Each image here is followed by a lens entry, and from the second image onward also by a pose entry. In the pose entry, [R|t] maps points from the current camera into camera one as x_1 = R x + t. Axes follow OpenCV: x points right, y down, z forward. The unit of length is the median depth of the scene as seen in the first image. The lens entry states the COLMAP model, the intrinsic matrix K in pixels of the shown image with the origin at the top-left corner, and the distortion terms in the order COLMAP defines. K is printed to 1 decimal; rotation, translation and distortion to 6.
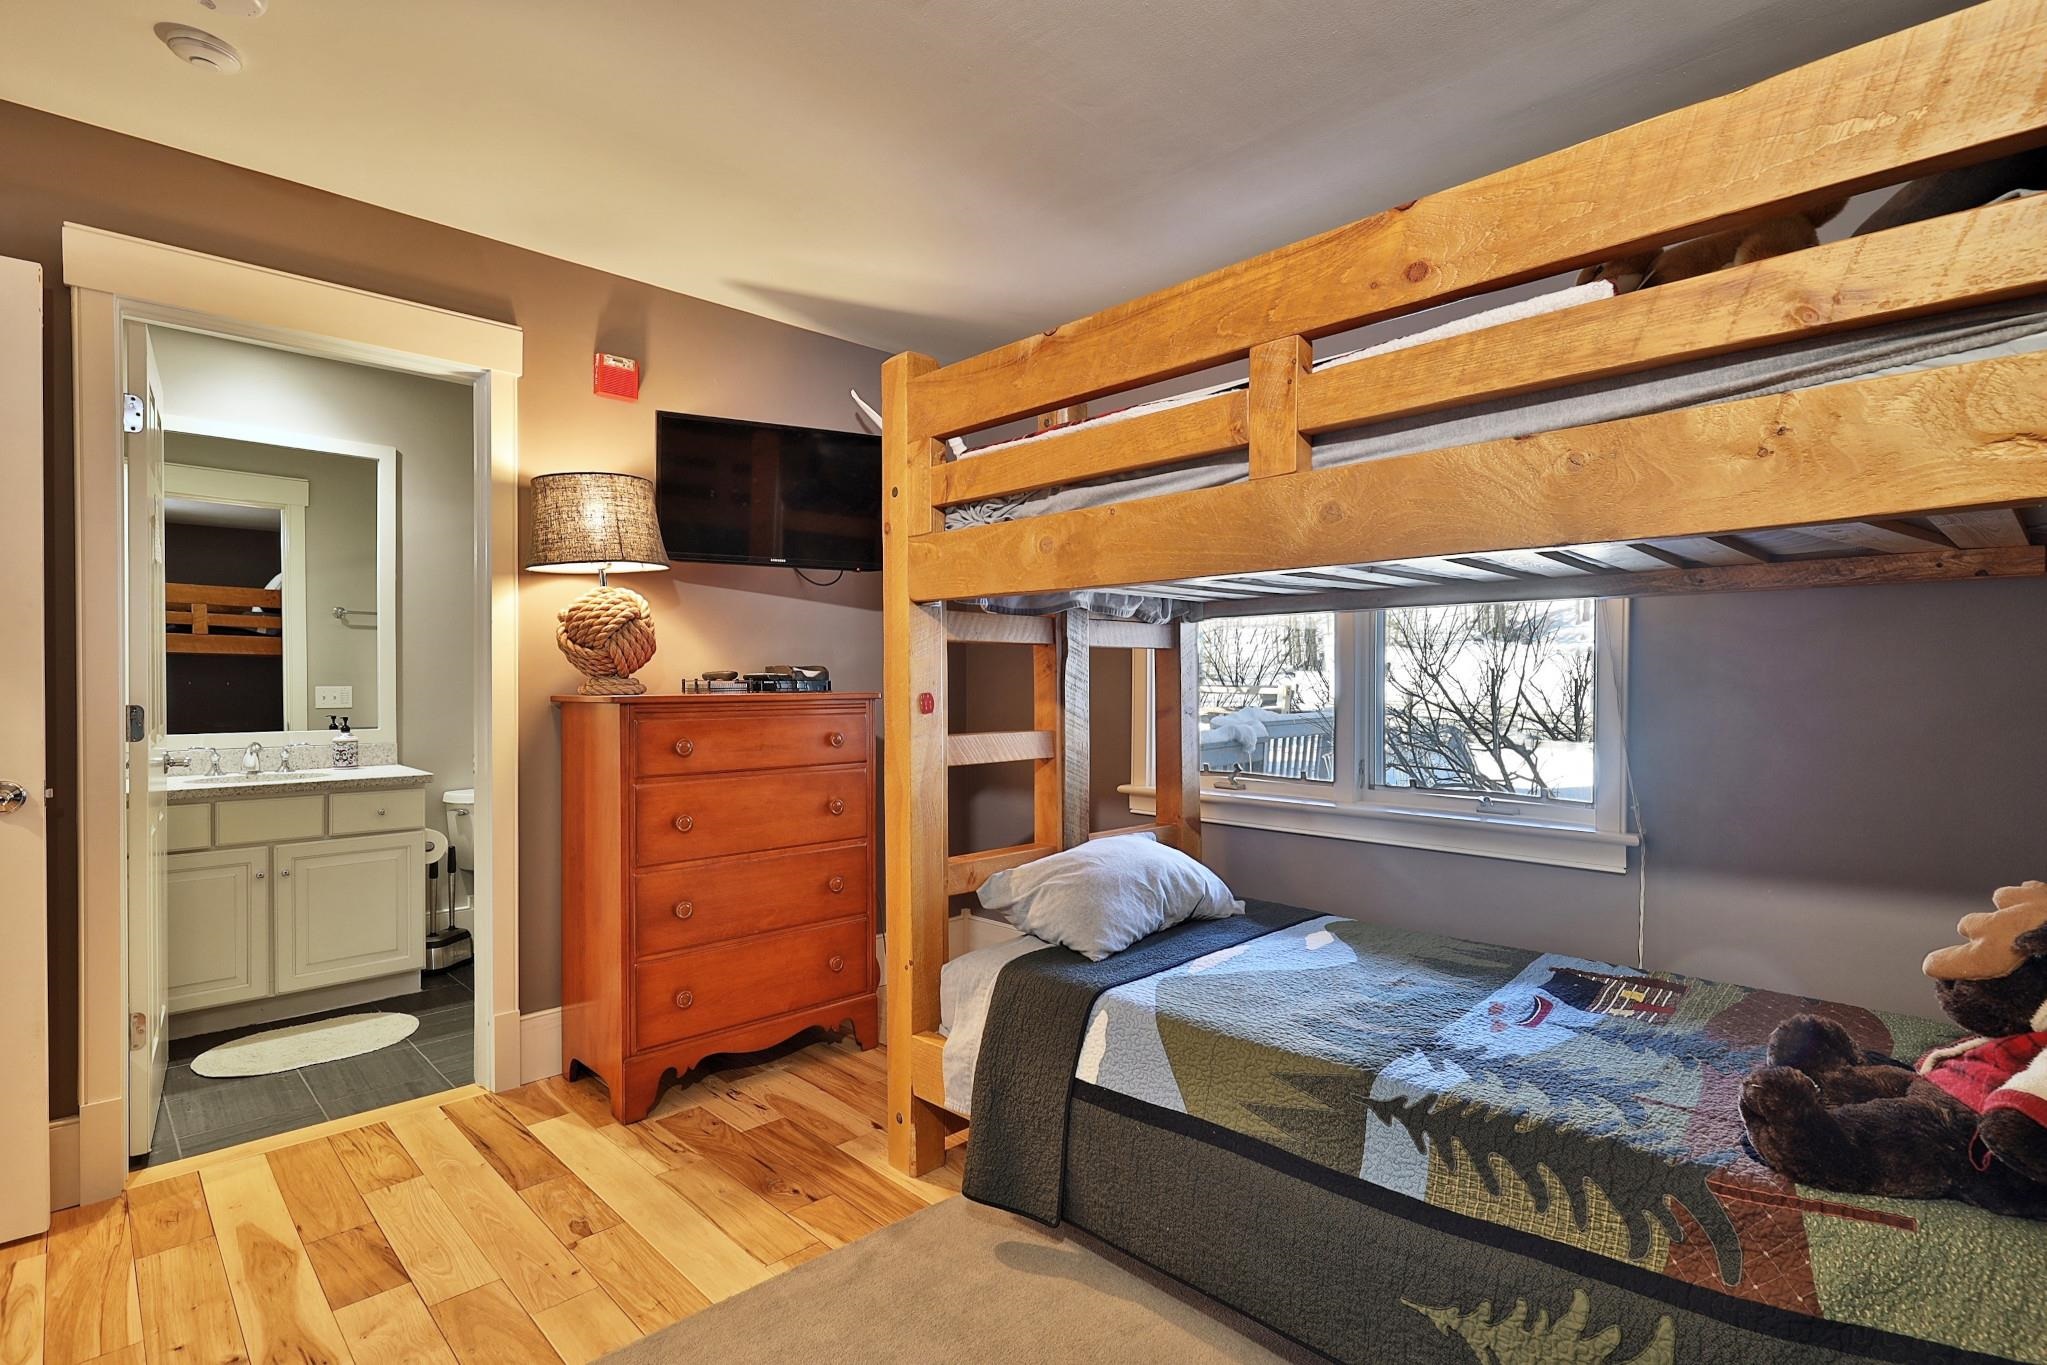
lens RADIAL K [[963.0, 0, 1023.5], [0, 963.0, 682.5], [0, 0, 1]] dist [0.000521, -0.000162]
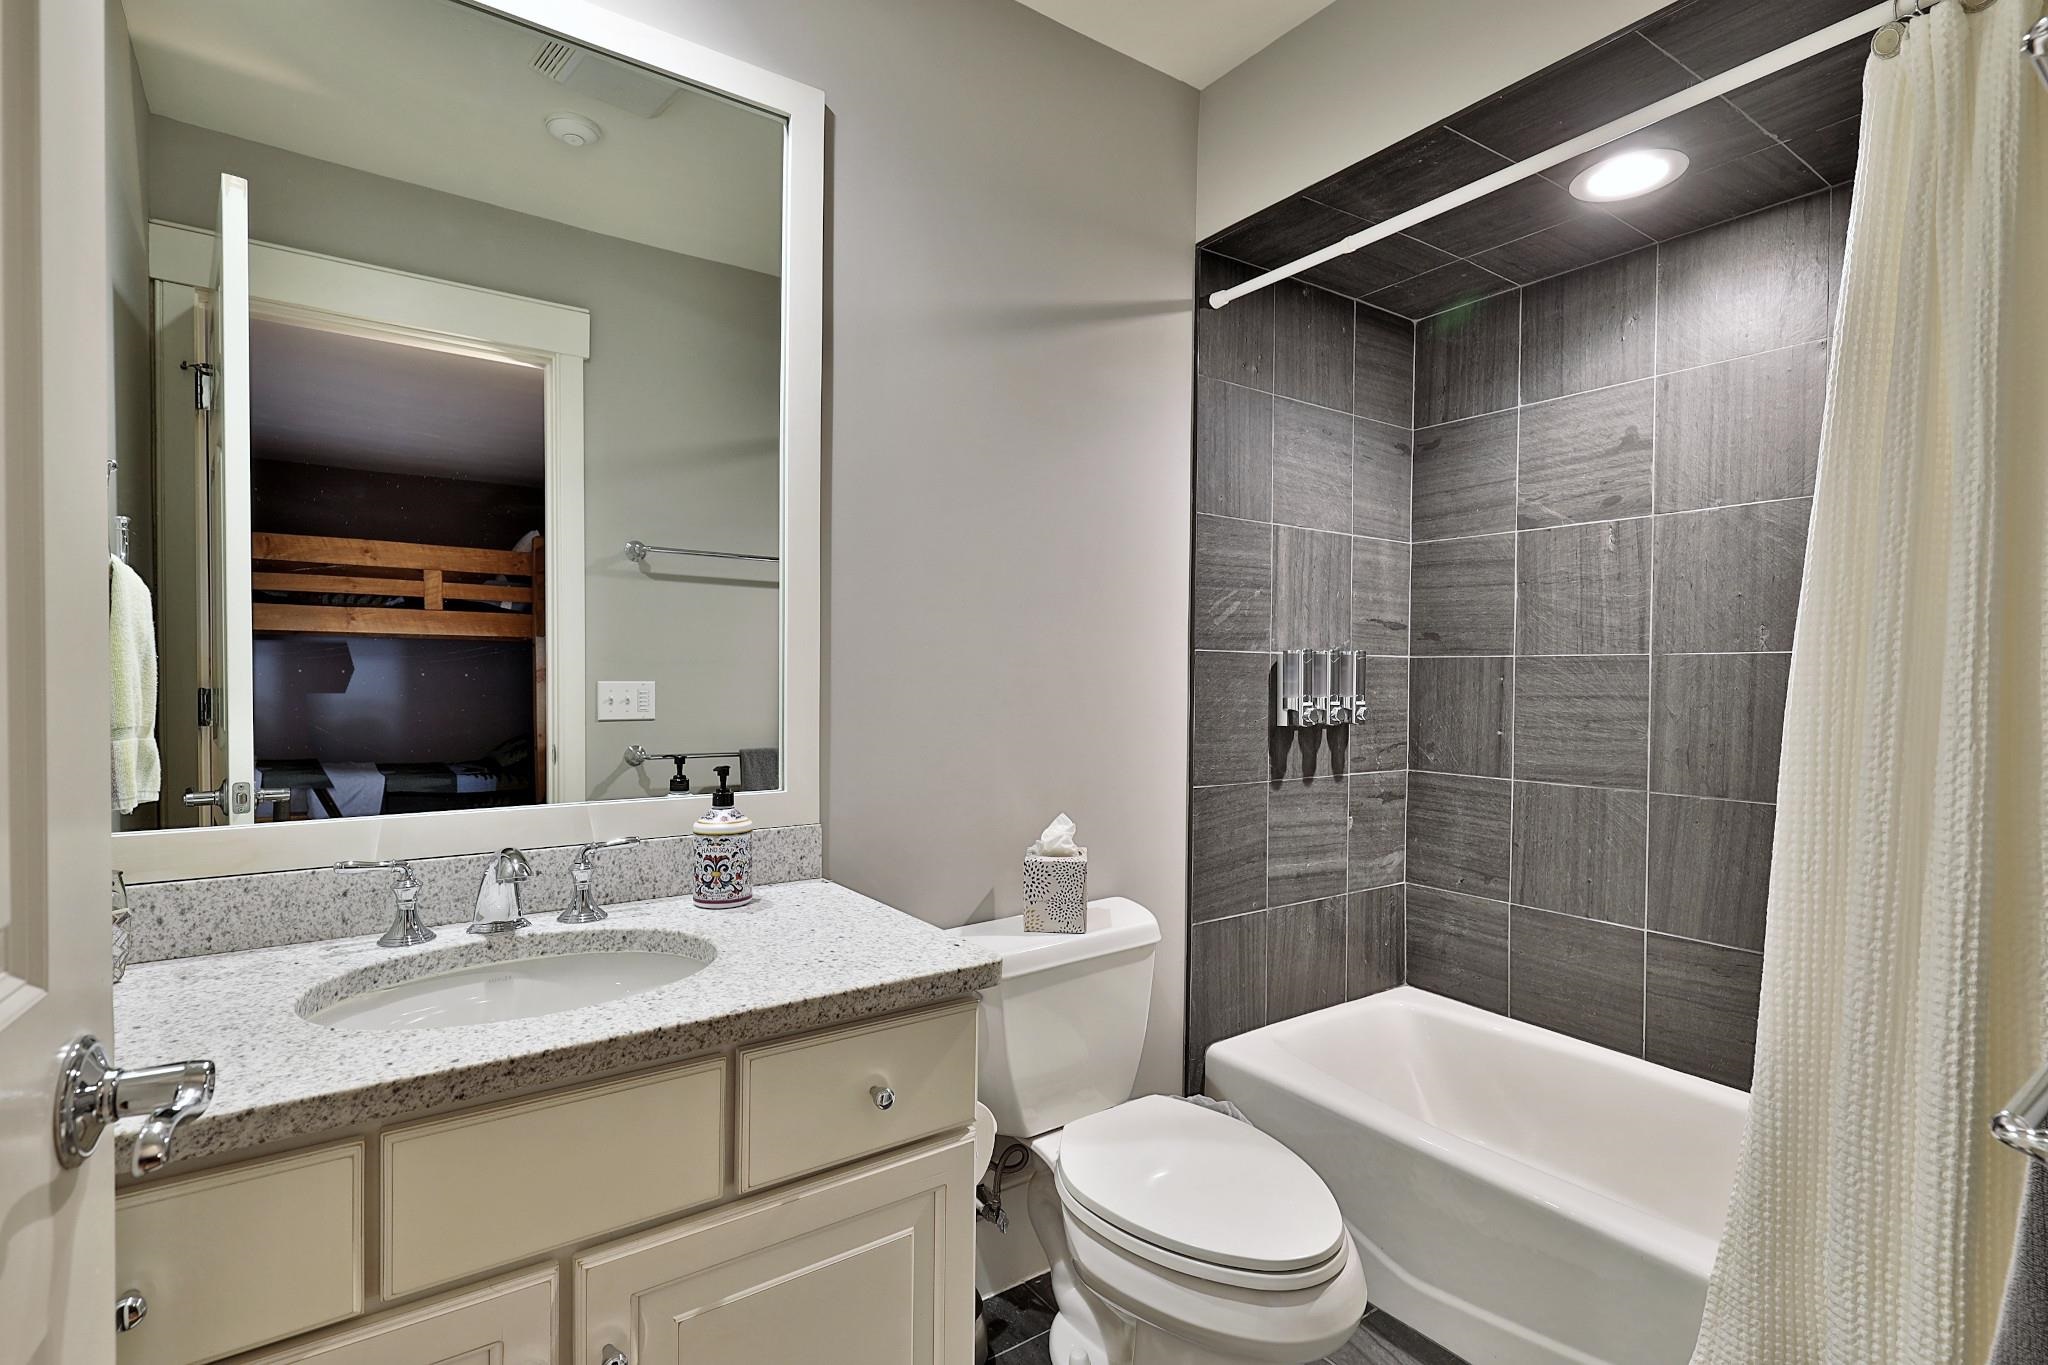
lens RADIAL K [[964.7, 0, 1024.0], [0, 964.7, 682.5], [0, 0, 1]] dist [-0.001958, -0.000354]
pose [[0.985374, 0.010351, -0.170091, -1.710848], [-0.009825, 0.999944, 0.003937, 0.002201], [0.170122, -0.002208, 0.985421, 2.116176]]
